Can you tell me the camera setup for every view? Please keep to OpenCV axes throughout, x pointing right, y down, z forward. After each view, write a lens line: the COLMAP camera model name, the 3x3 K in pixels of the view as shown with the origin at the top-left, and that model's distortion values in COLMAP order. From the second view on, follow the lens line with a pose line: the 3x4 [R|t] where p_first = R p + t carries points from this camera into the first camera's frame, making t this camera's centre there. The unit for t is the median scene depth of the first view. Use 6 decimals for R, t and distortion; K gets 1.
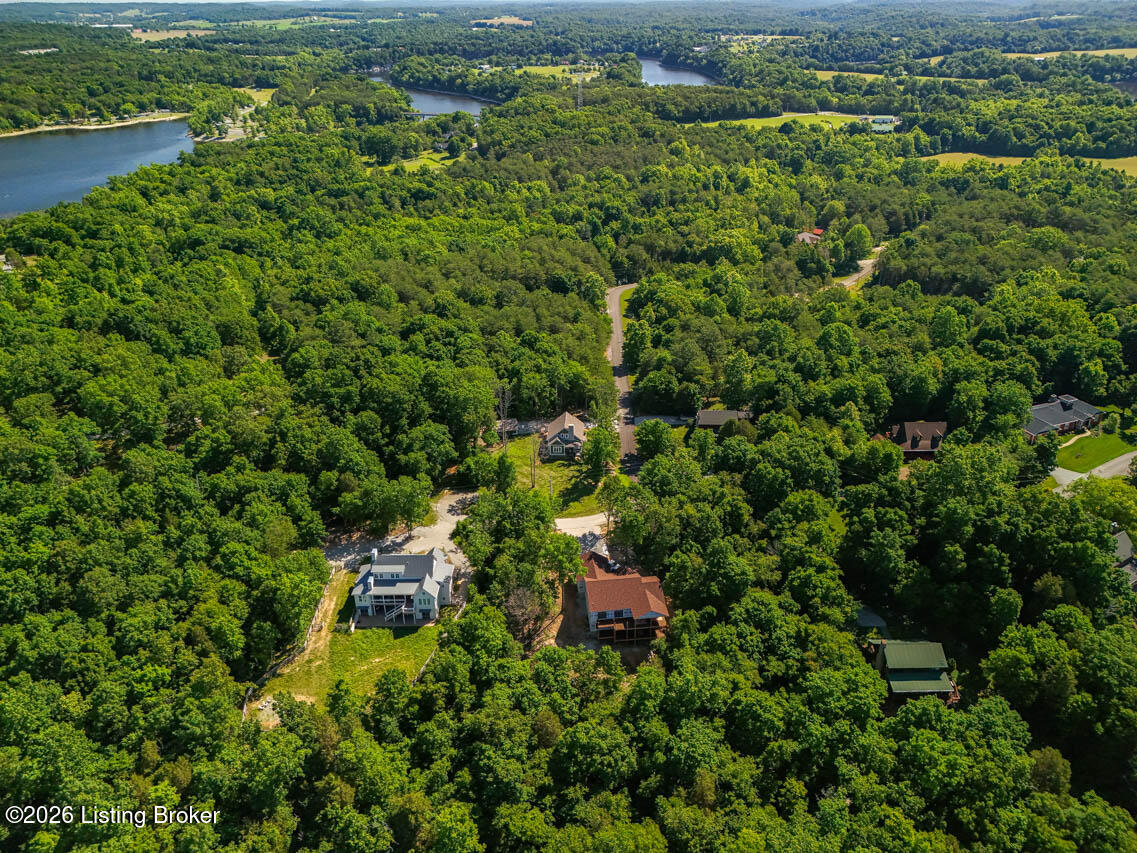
lens RADIAL K [[838.6, 0, 568.5], [0, 838.6, 426.5], [0, 0, 1]] dist [0.048740, -0.039519]
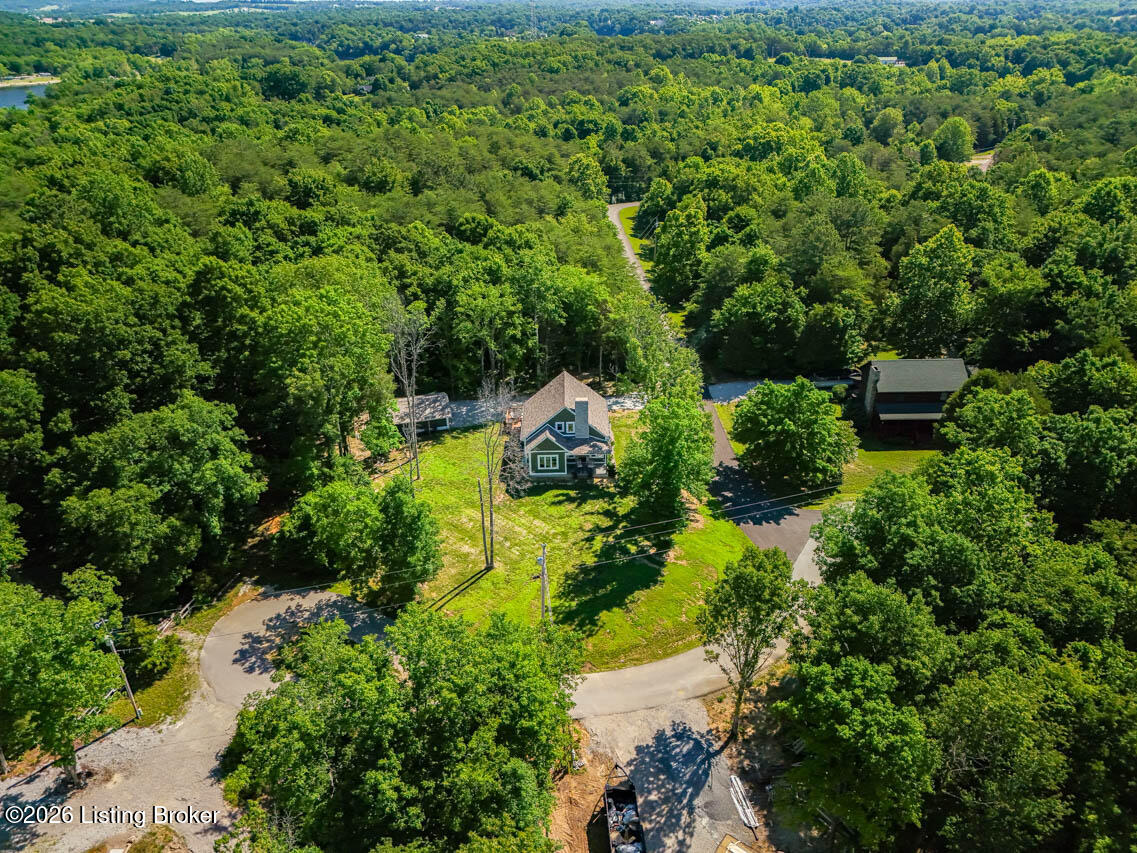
lens RADIAL K [[838.6, 0, 568.5], [0, 838.6, 426.5], [0, 0, 1]] dist [0.048740, -0.039519]
pose [[0.998160, -0.028821, 0.053349, -0.022796], [0.029148, 0.999561, -0.005356, 0.012096], [-0.053171, 0.006901, 0.998562, 0.559562]]
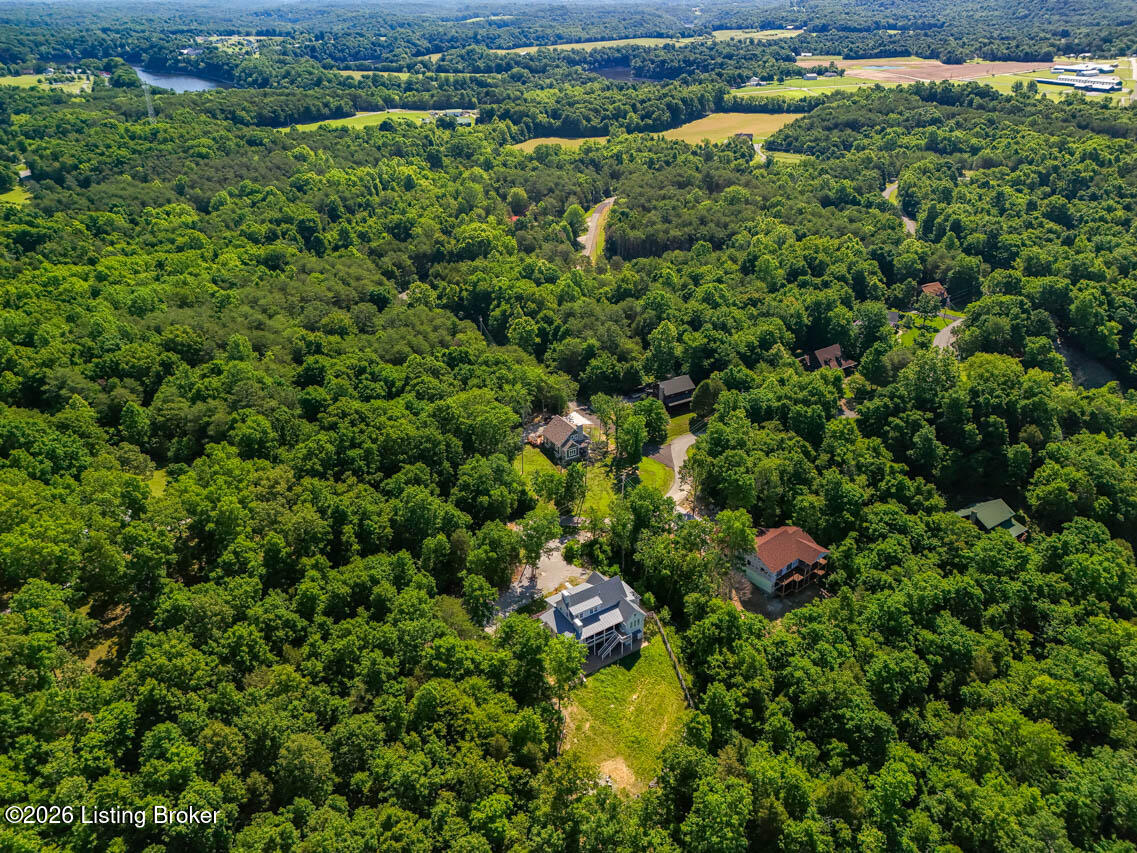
lens RADIAL K [[838.6, 0, 568.5], [0, 838.6, 426.5], [0, 0, 1]] dist [0.048740, -0.039519]
pose [[0.831065, -0.251164, 0.496234, -0.461620], [0.251690, 0.965476, 0.067149, -0.063792], [-0.495967, 0.069092, 0.865588, 0.141615]]
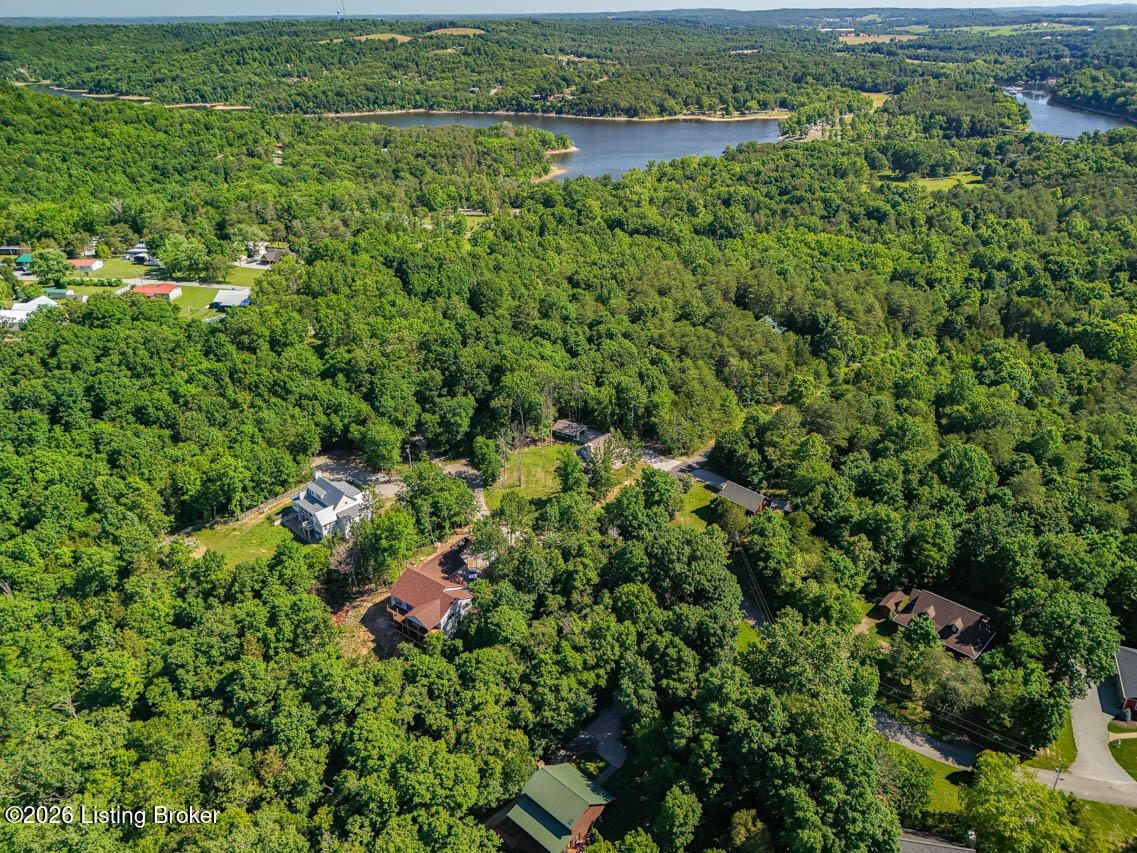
lens RADIAL K [[838.6, 0, 568.5], [0, 838.6, 426.5], [0, 0, 1]] dist [0.048740, -0.039519]
pose [[0.721500, 0.313426, -0.617416, 0.540924], [-0.315998, 0.942459, 0.109162, -0.113764], [0.616103, 0.116342, 0.779026, 0.204102]]
